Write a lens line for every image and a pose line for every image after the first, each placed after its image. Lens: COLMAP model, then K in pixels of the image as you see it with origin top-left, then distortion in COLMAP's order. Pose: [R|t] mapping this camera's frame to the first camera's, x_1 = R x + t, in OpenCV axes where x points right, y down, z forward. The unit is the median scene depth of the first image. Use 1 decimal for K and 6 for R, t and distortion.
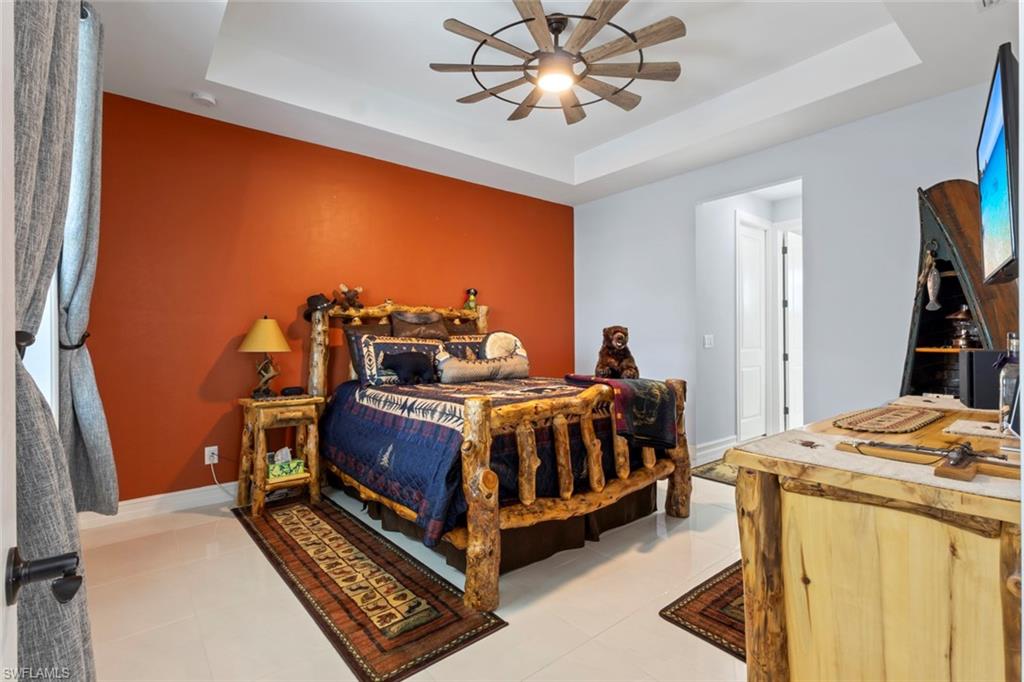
lens RADIAL K [[471.7, 0, 509.9], [0, 471.7, 336.0], [0, 0, 1]] dist [0.002592, 0.000492]
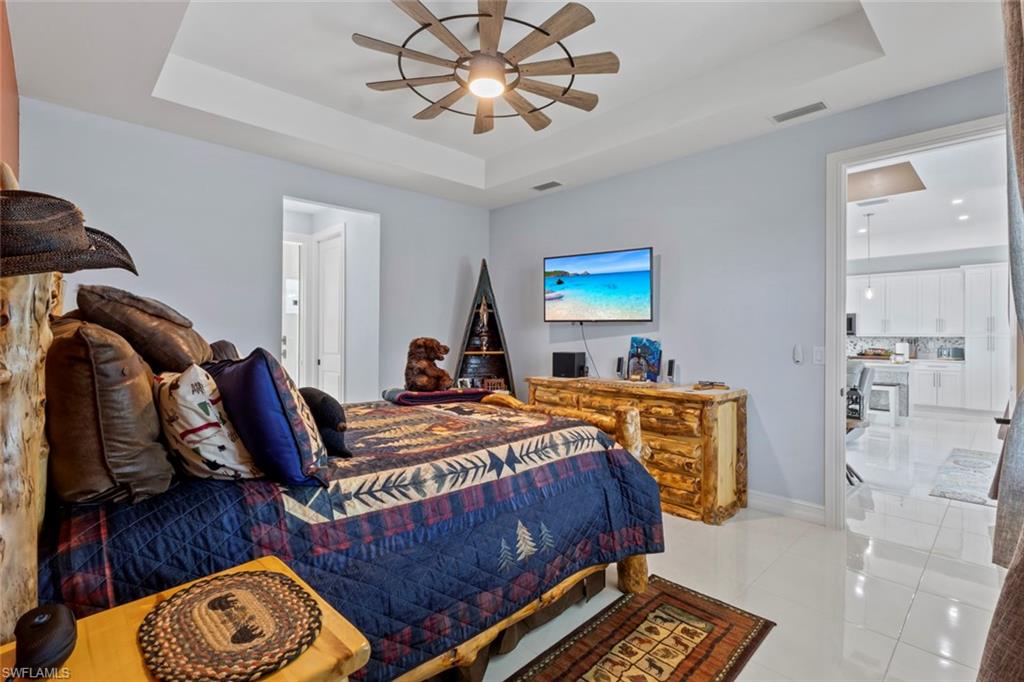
lens RADIAL K [[471.7, 0, 507.4], [0, 471.7, 335.8], [0, 0, 1]] dist [0.002592, 0.000492]
pose [[-0.081042, 0.006229, 0.996691, -1.041181], [-0.012267, 0.999899, -0.007247, -0.027660], [-0.996635, -0.012813, -0.080958, 1.235262]]
